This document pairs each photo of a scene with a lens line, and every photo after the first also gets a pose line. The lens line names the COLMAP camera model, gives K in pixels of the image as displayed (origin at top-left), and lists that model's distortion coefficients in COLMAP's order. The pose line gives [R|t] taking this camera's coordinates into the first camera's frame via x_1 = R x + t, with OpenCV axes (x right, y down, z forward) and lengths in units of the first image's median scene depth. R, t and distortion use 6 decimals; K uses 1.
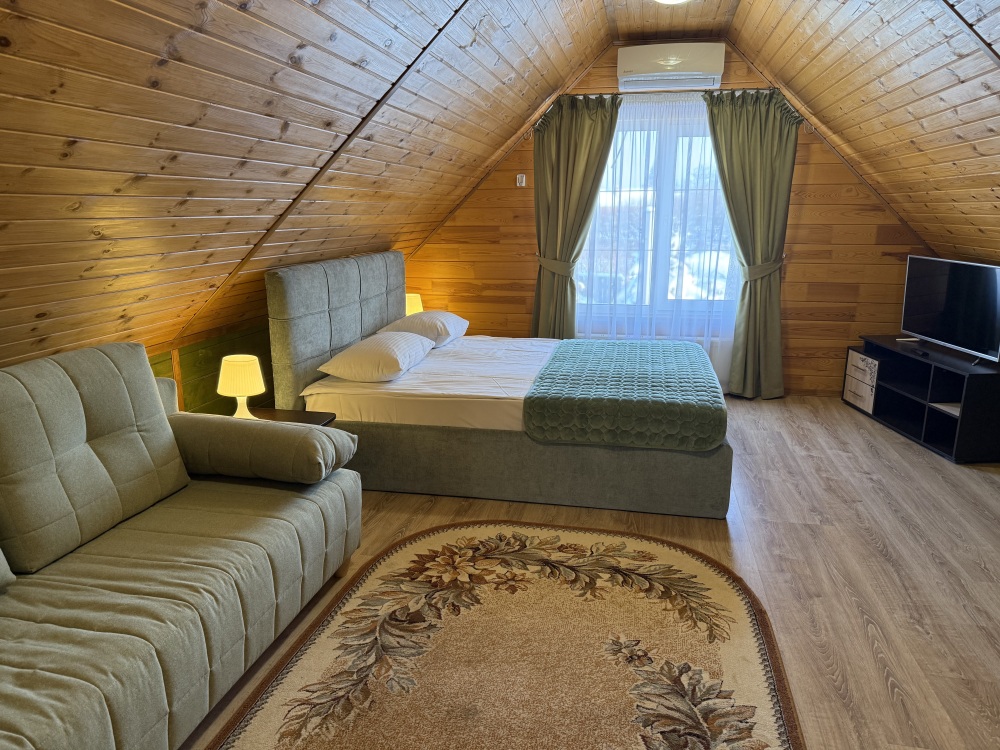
lens RADIAL K [[700.9, 0, 498.4], [0, 700.9, 376.0], [0, 0, 1]] dist [0.058511, 0.003700]
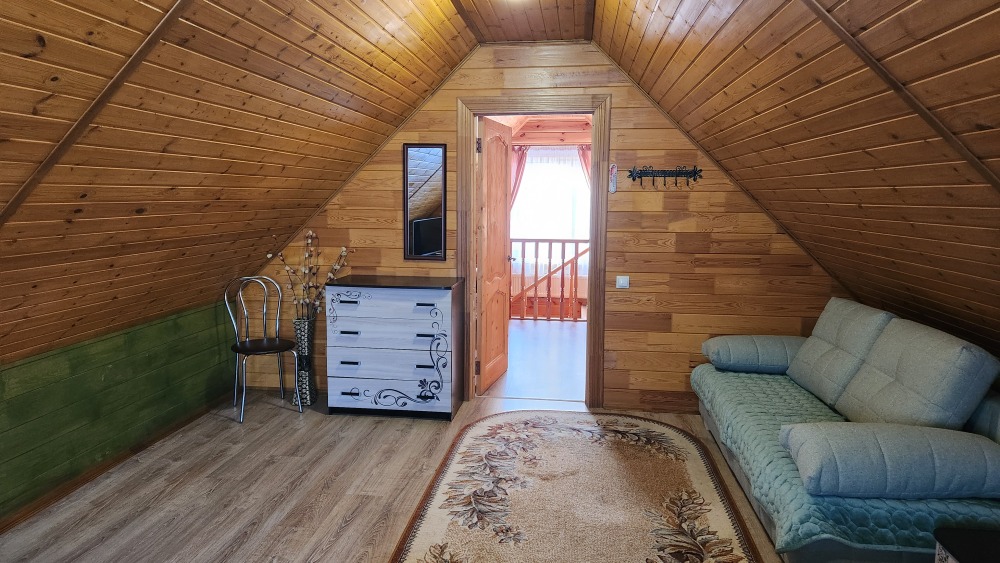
lens RADIAL K [[673.9, 0, 498.2], [0, 673.9, 281.6], [0, 0, 1]] dist [-0.000646, -0.000110]
pose [[-0.996313, 0.016057, -0.084283, 0.319910], [-0.014732, 0.935728, 0.352414, -0.567823], [0.084524, 0.352356, -0.932041, 2.140870]]
